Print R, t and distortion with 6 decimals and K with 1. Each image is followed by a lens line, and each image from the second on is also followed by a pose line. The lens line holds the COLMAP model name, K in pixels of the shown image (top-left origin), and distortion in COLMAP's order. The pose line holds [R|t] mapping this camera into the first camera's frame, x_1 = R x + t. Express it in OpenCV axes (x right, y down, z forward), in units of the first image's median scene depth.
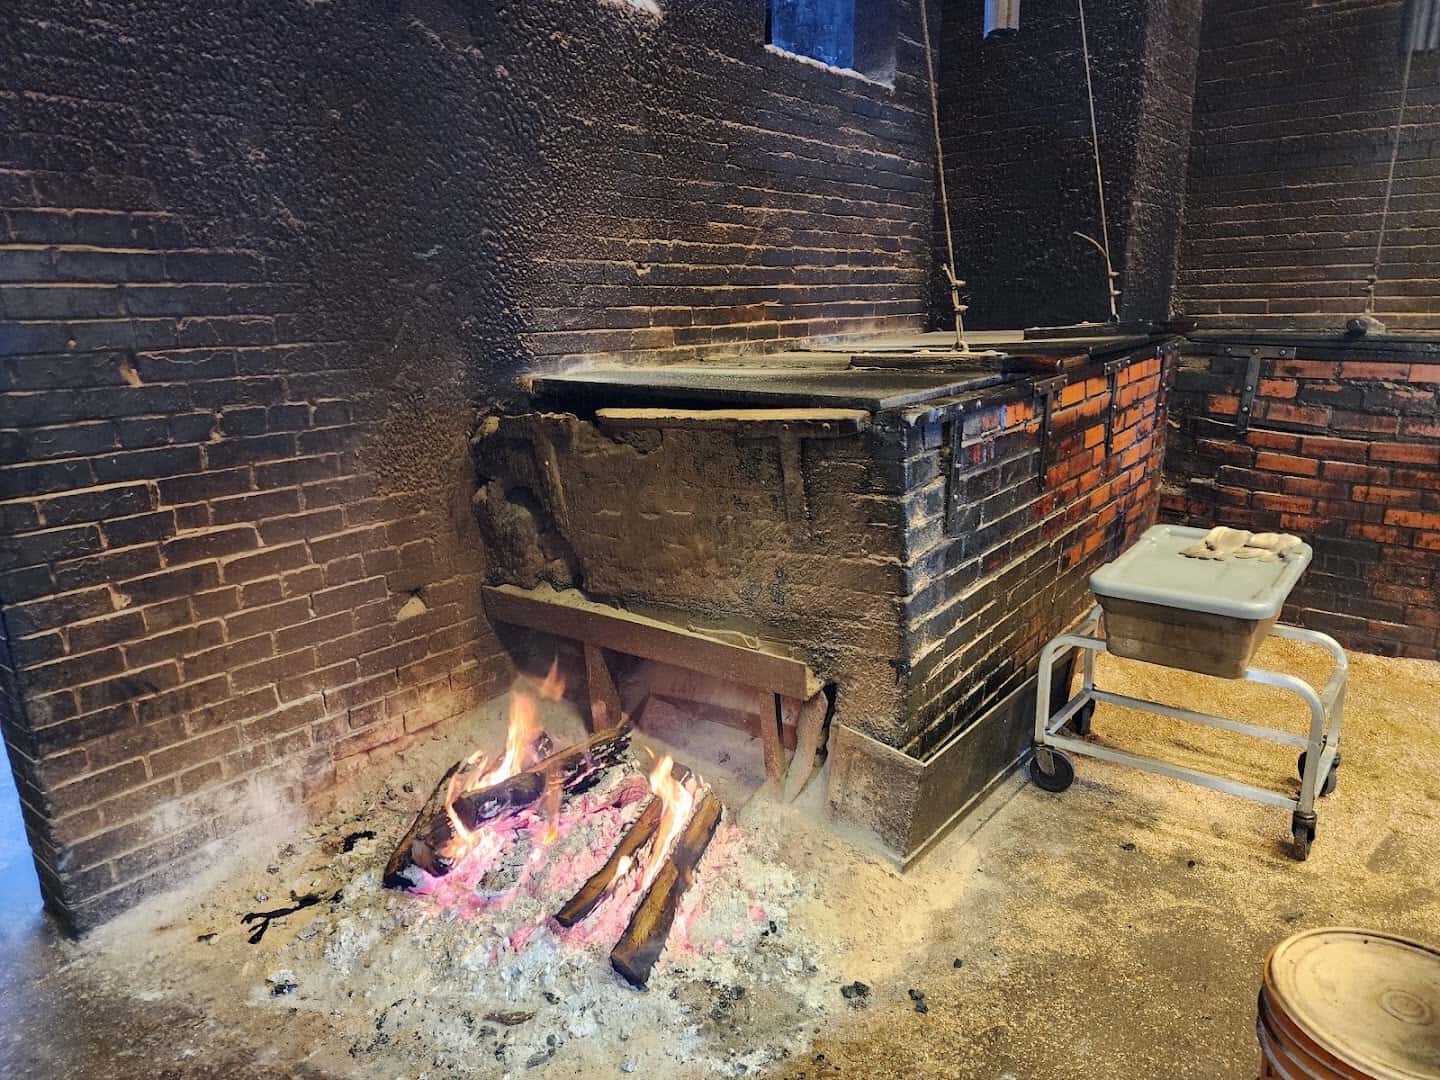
lens RADIAL K [[1005.3, 0, 720.0], [0, 1005.3, 540.0], [0, 0, 1]] dist [0.001414, -0.001620]
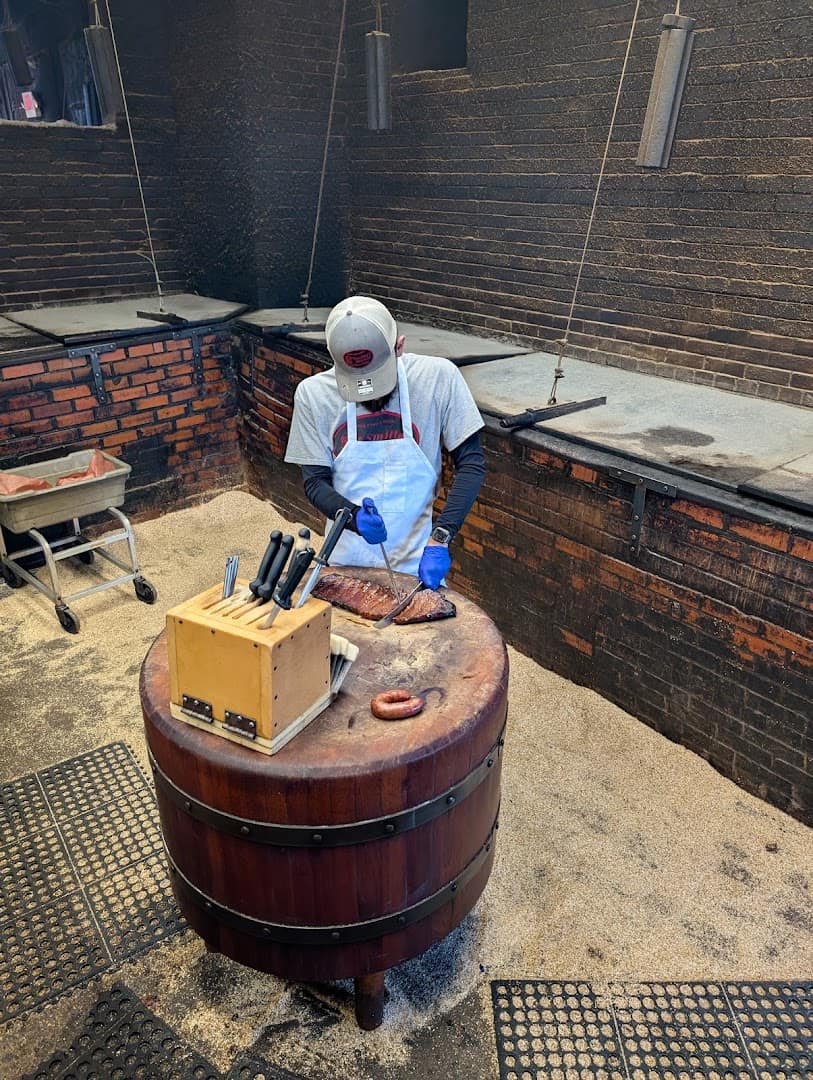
lens RADIAL K [[754.0, 0, 406.5], [0, 754.0, 540.0], [0, 0, 1]] dist [0.001414, -0.001620]
pose [[0.986340, 0.104898, -0.127003, 0.930324], [-0.075795, 0.973564, 0.215472, -0.149356], [0.146248, -0.202902, 0.968216, -0.161567]]
